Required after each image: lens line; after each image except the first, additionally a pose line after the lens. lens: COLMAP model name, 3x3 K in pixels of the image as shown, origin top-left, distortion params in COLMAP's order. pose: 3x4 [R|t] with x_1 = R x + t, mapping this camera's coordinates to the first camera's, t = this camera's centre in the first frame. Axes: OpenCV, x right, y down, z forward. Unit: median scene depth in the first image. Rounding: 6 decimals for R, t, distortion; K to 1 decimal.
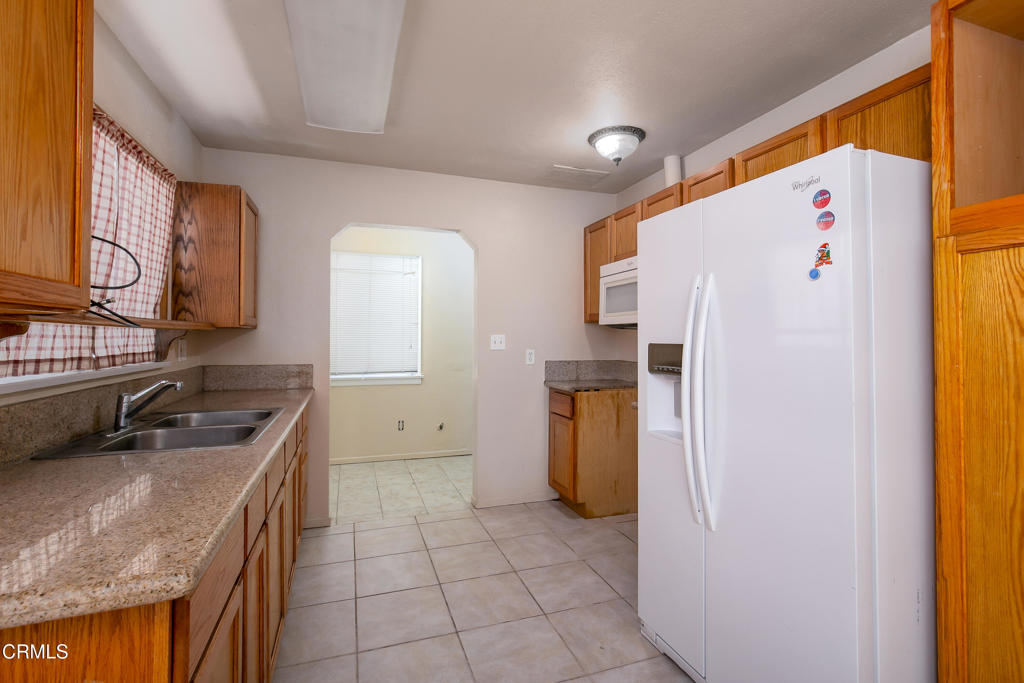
lens RADIAL K [[469.9, 0, 512.9], [0, 469.9, 338.7], [0, 0, 1]] dist [-0.020263, -0.000939]
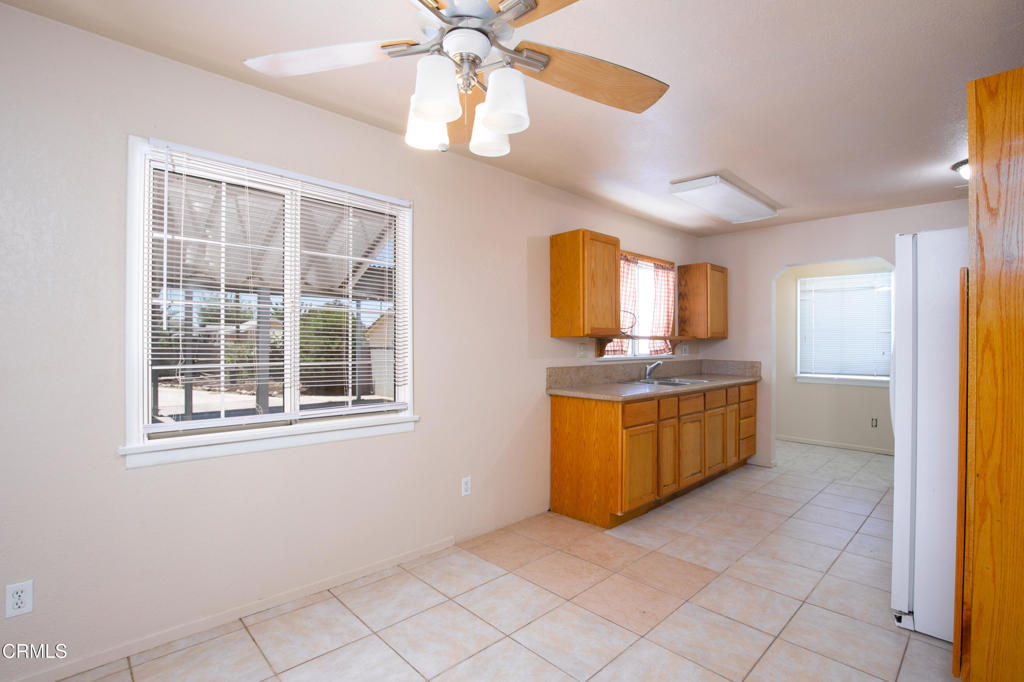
lens RADIAL K [[469.9, 0, 514.7], [0, 469.9, 344.6], [0, 0, 1]] dist [-0.020263, -0.000939]
pose [[0.417062, 0.000895, -0.908877, 1.204897], [-0.007953, 0.999965, -0.002665, 0.017573], [0.908843, 0.008340, 0.417055, -0.746383]]
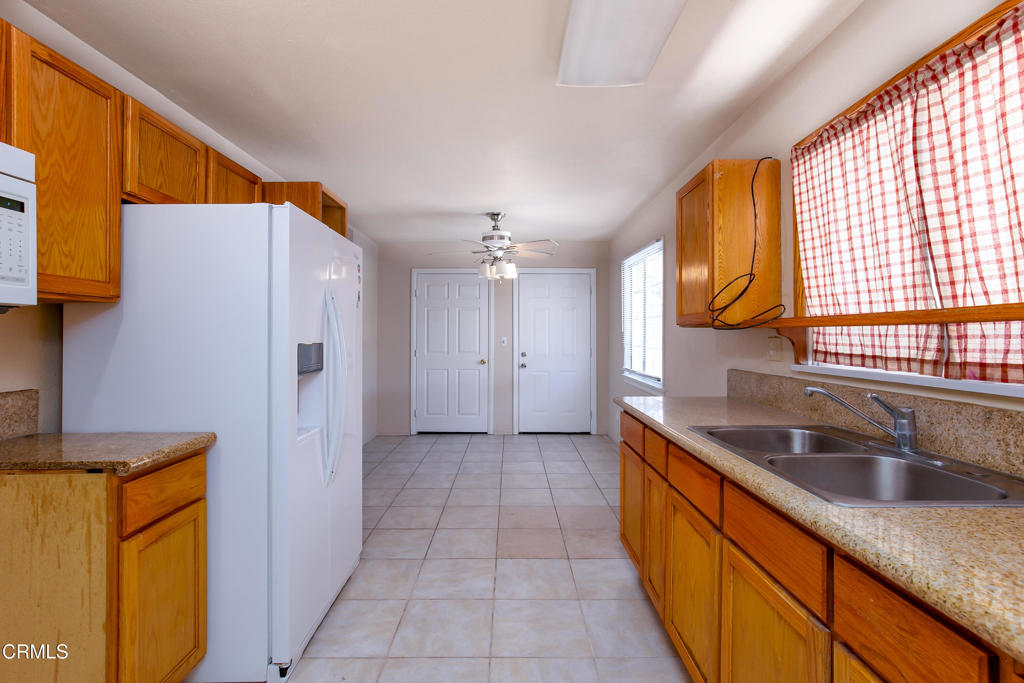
lens RADIAL K [[469.9, 0, 509.4], [0, 469.9, 336.6], [0, 0, 1]] dist [-0.020263, -0.000939]
pose [[-0.943956, -0.001350, 0.330068, -0.476758], [0.002198, 0.999944, 0.010375, -0.012875], [-0.330063, 0.010519, -0.943900, 2.010290]]
